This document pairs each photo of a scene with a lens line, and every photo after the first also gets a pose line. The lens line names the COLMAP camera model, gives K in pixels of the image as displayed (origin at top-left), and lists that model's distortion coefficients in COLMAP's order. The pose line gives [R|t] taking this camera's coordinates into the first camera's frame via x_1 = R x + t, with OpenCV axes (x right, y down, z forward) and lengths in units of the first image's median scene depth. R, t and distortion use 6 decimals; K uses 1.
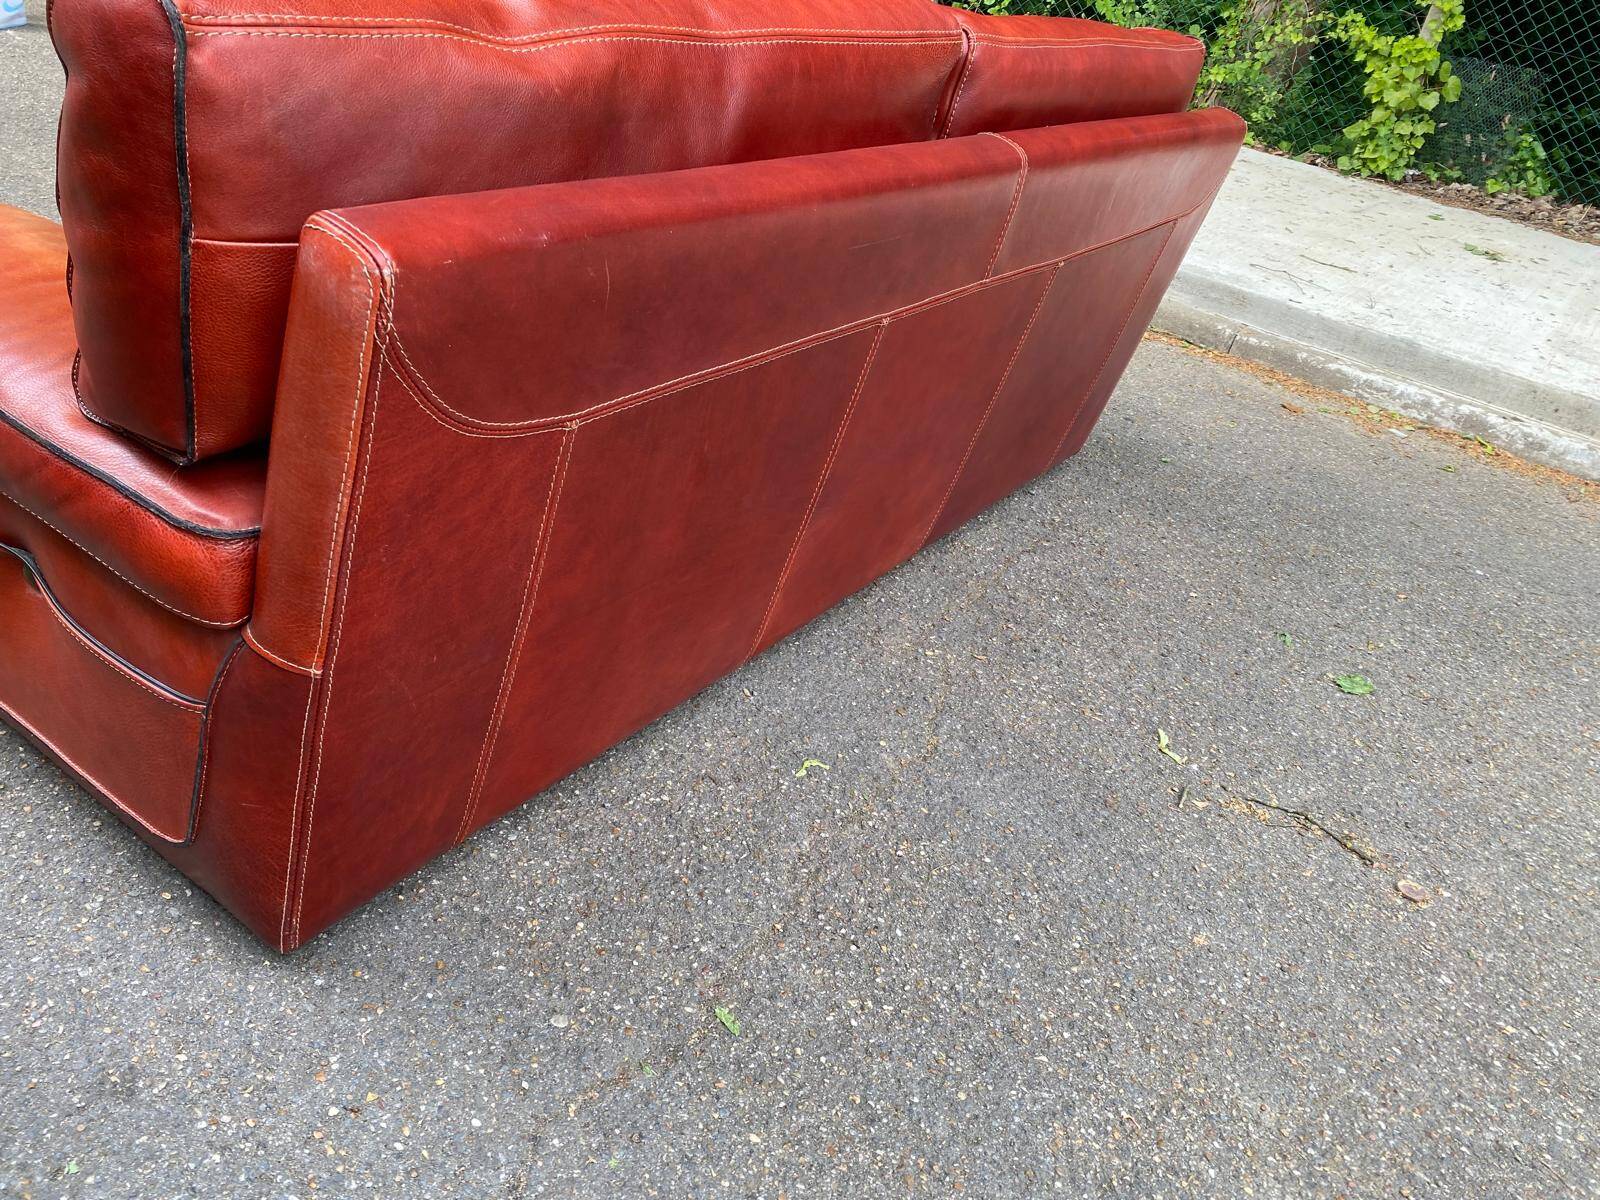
lens RADIAL K [[1221.9, 0, 800.0], [0, 1221.9, 600.0], [0, 0, 1]] dist [0.011638, -0.004332]
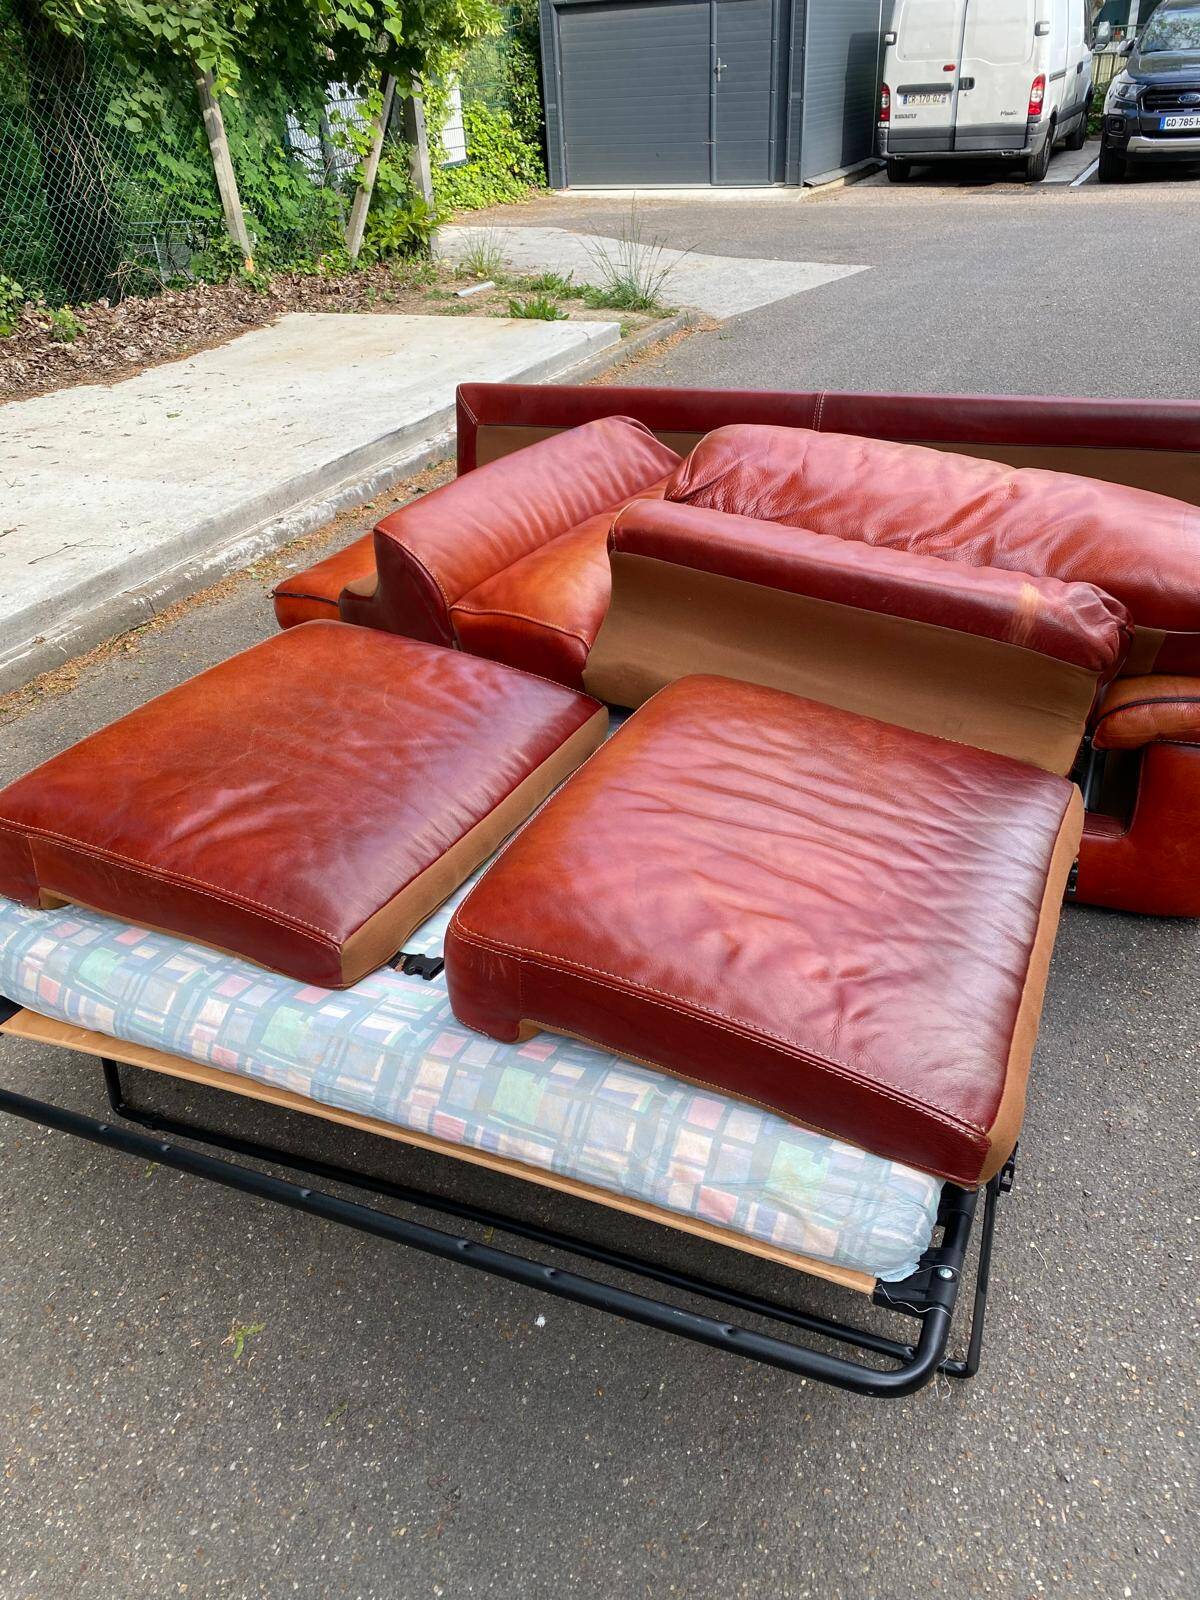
lens RADIAL K [[1221.9, 0, 606.8], [0, 1221.9, 801.1], [0, 0, 1]] dist [0.011638, -0.004332]
pose [[-0.216922, -0.629812, 0.745842, -0.728427], [0.522847, 0.570247, 0.633600, -0.638852], [-0.824364, 0.527404, 0.205596, 0.556917]]
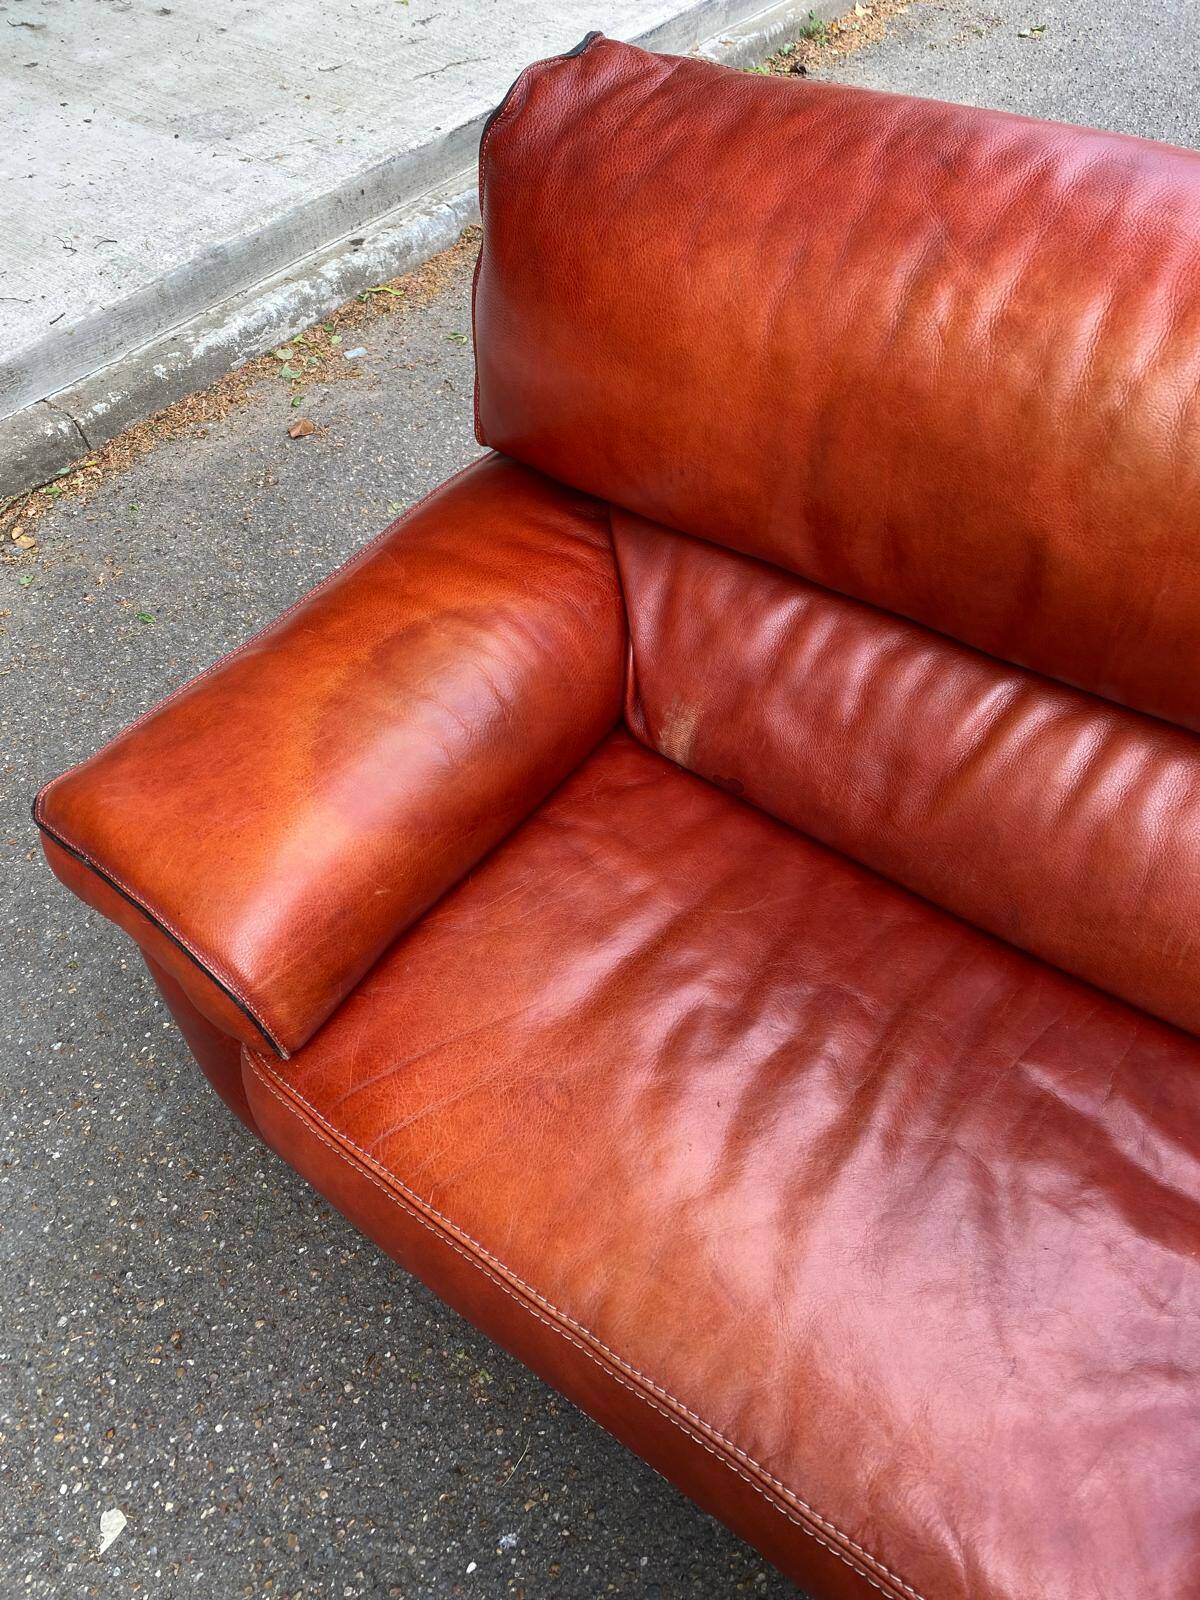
lens RADIAL K [[1221.9, 0, 606.8], [0, 1221.9, 801.1], [0, 0, 1]] dist [0.011638, -0.004332]
pose [[0.014189, -0.856807, 0.515443, -0.130459], [0.549381, 0.437394, 0.711946, -0.453066], [-0.835452, 0.273073, 0.476919, 0.568864]]
